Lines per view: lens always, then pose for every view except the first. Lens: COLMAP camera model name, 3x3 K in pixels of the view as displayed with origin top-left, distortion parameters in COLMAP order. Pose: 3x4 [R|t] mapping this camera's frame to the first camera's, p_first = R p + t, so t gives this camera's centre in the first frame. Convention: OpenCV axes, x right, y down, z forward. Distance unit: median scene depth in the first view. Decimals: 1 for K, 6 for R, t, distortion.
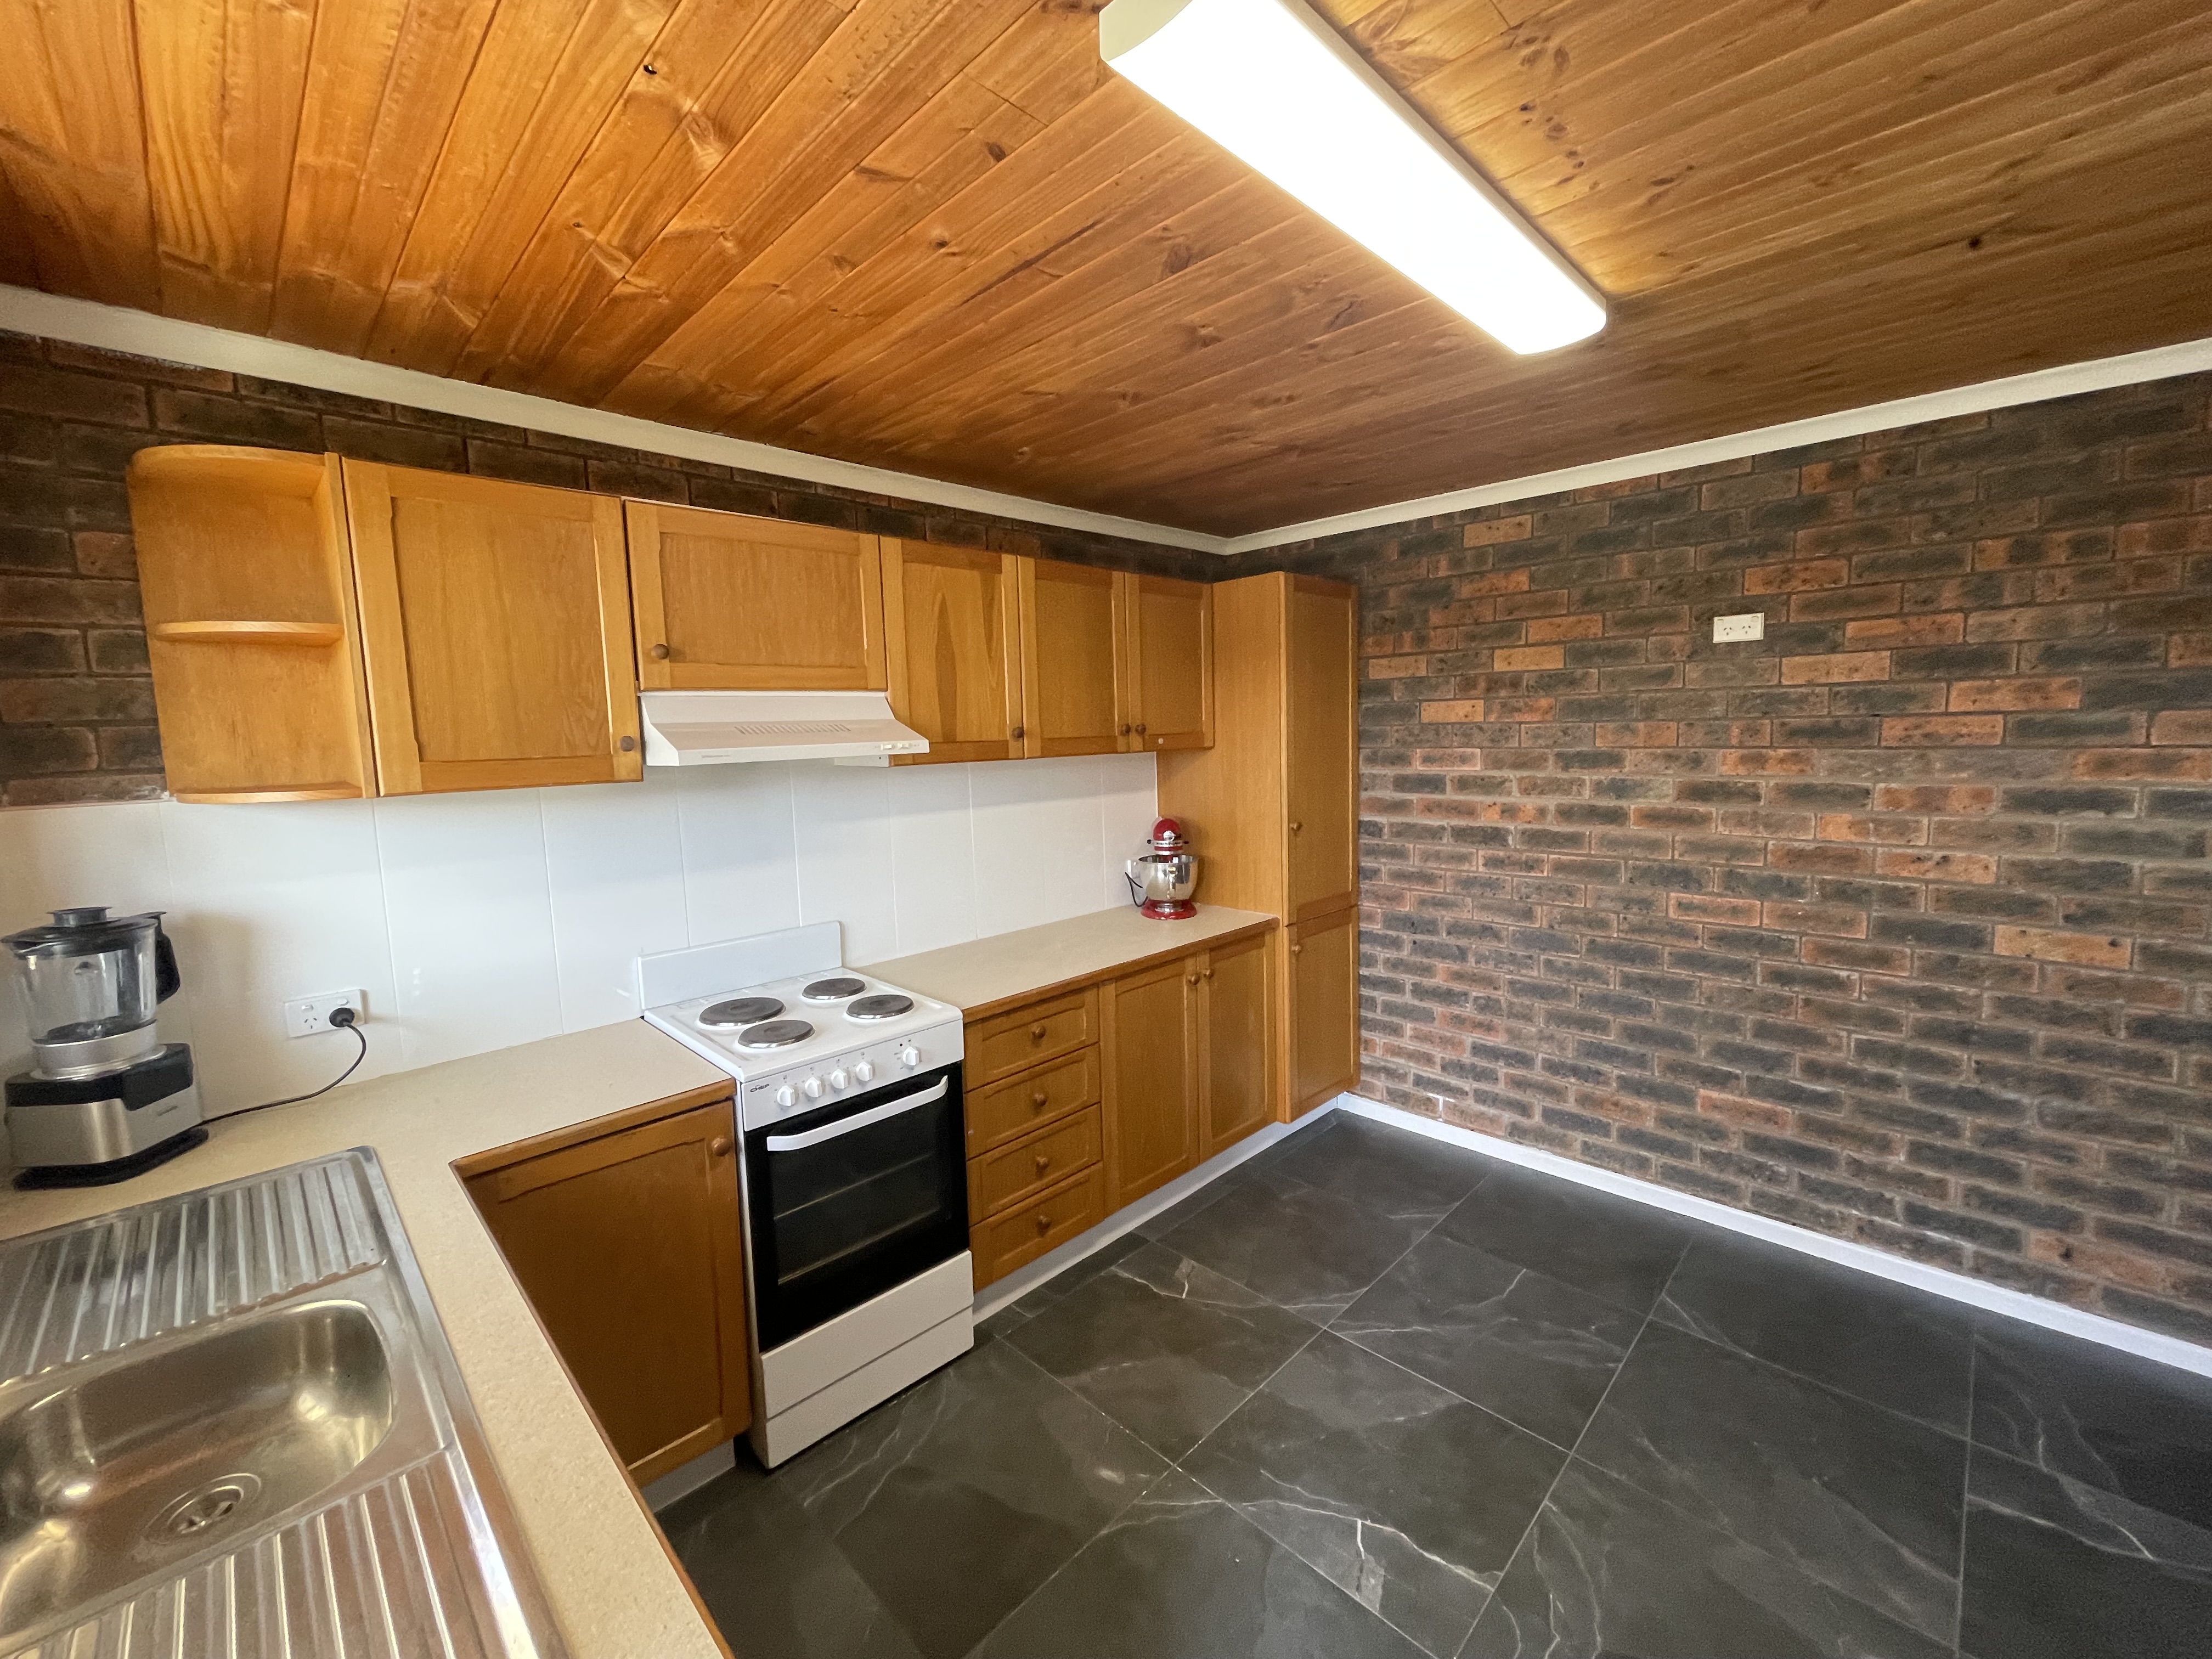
lens RADIAL K [[898.4, 0, 1110.4], [0, 898.4, 815.8], [0, 0, 1]] dist [-0.003613, -0.000267]
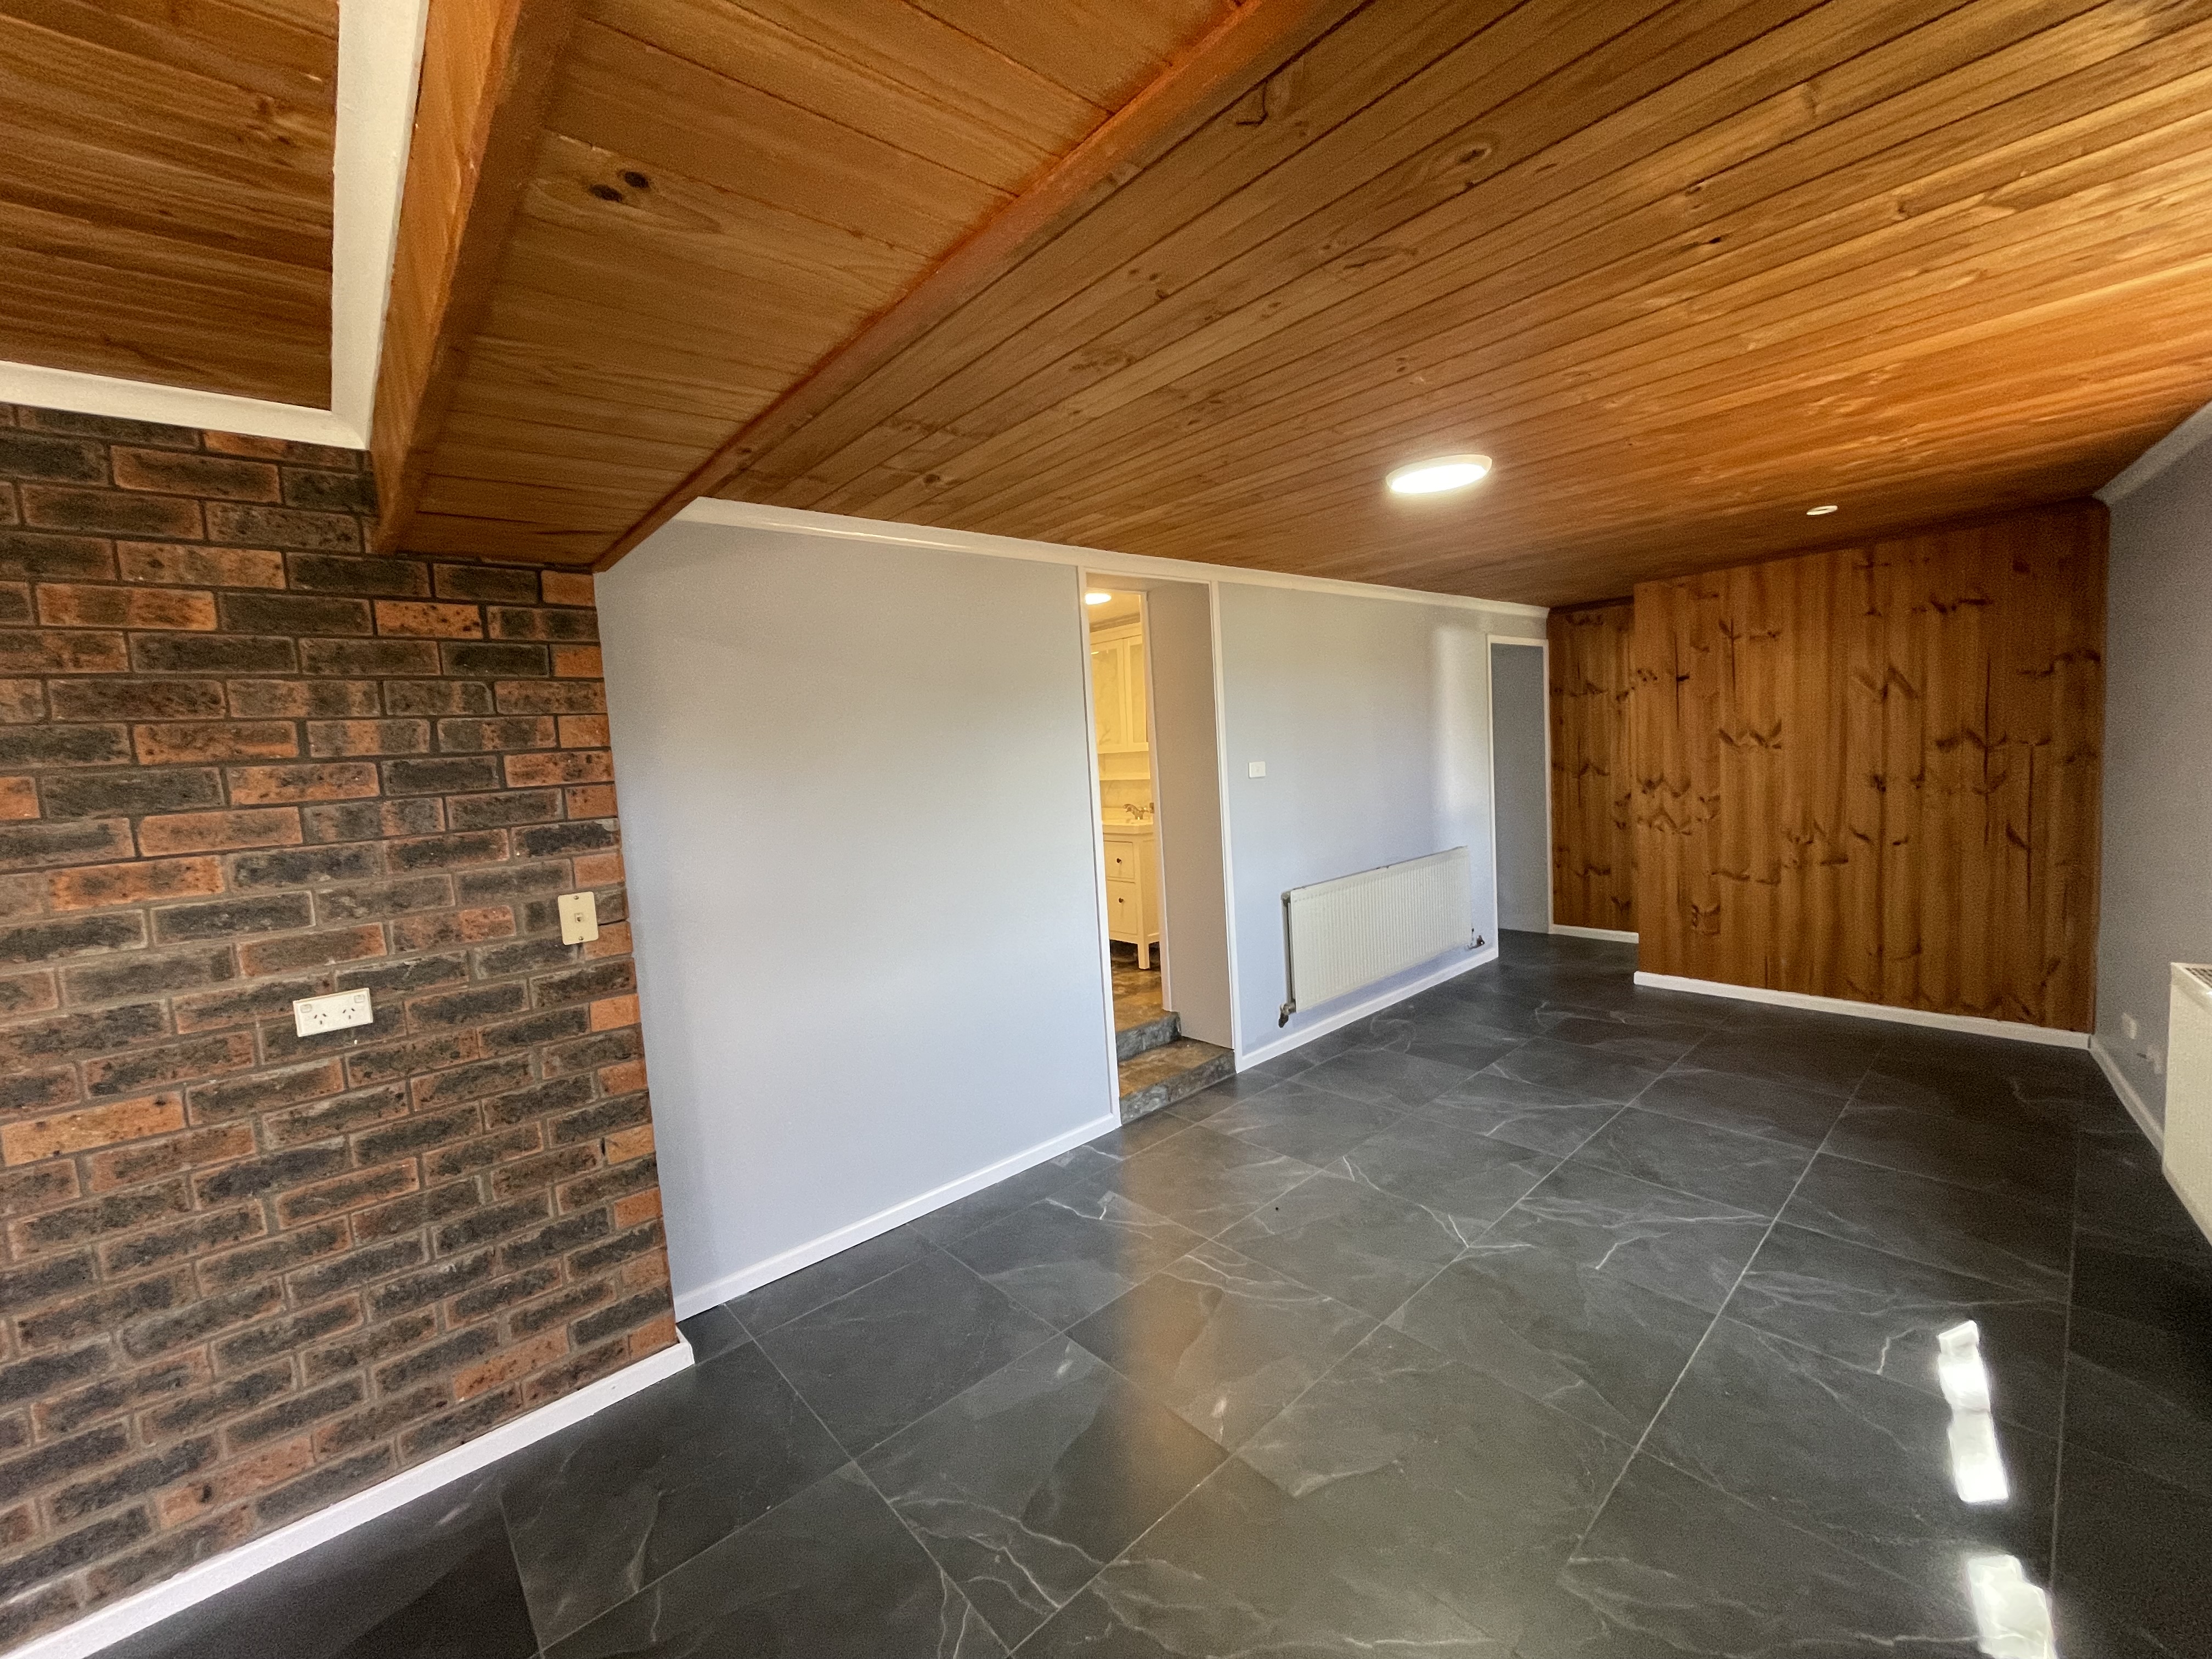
lens RADIAL K [[898.4, 0, 1110.0], [0, 898.4, 832.1], [0, 0, 1]] dist [-0.003613, -0.000267]
pose [[0.064634, -0.060433, 0.996077, 0.387375], [0.168539, 0.984486, 0.048794, 0.007619], [-0.983574, 0.164725, 0.073816, 0.055957]]
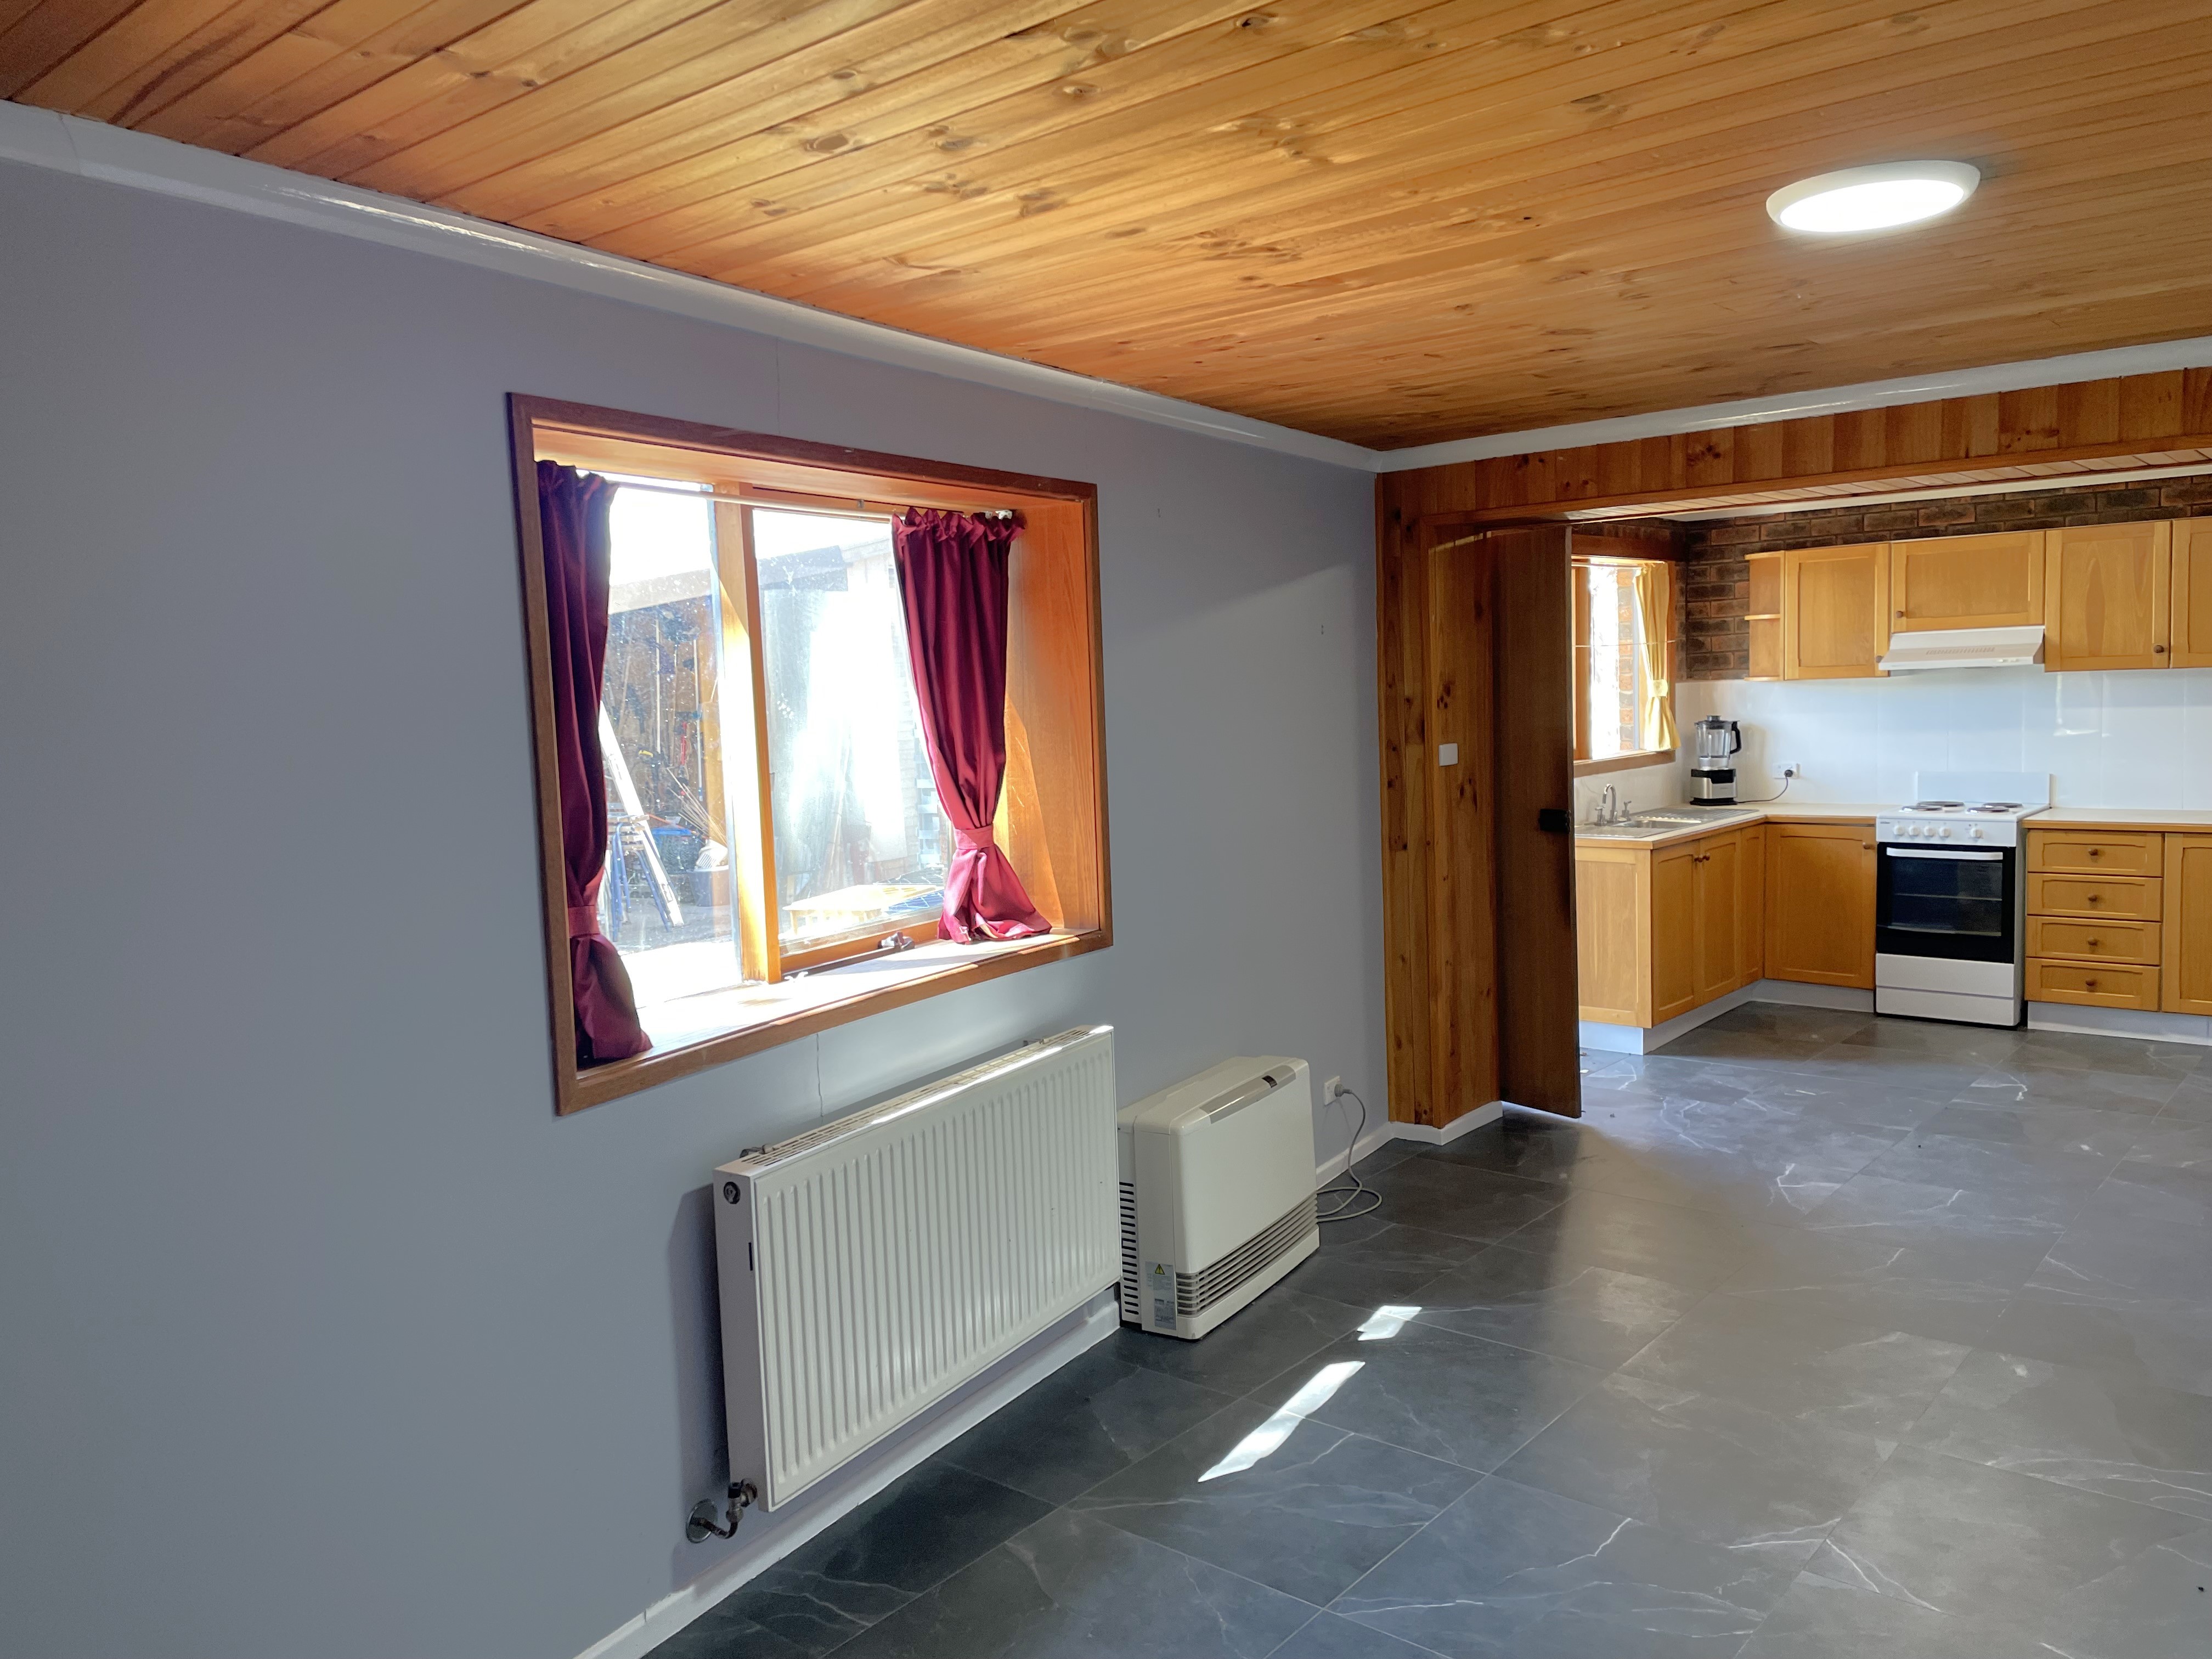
lens RADIAL K [[1678.4, 0, 1104.8], [0, 1678.4, 835.2], [0, 0, 1]] dist [0.010767, 0.001860]
pose [[0.077430, 0.113119, -0.990560, 2.800580], [-0.067425, 0.991862, 0.107997, 0.023035], [0.994715, 0.058427, 0.084426, -0.958350]]
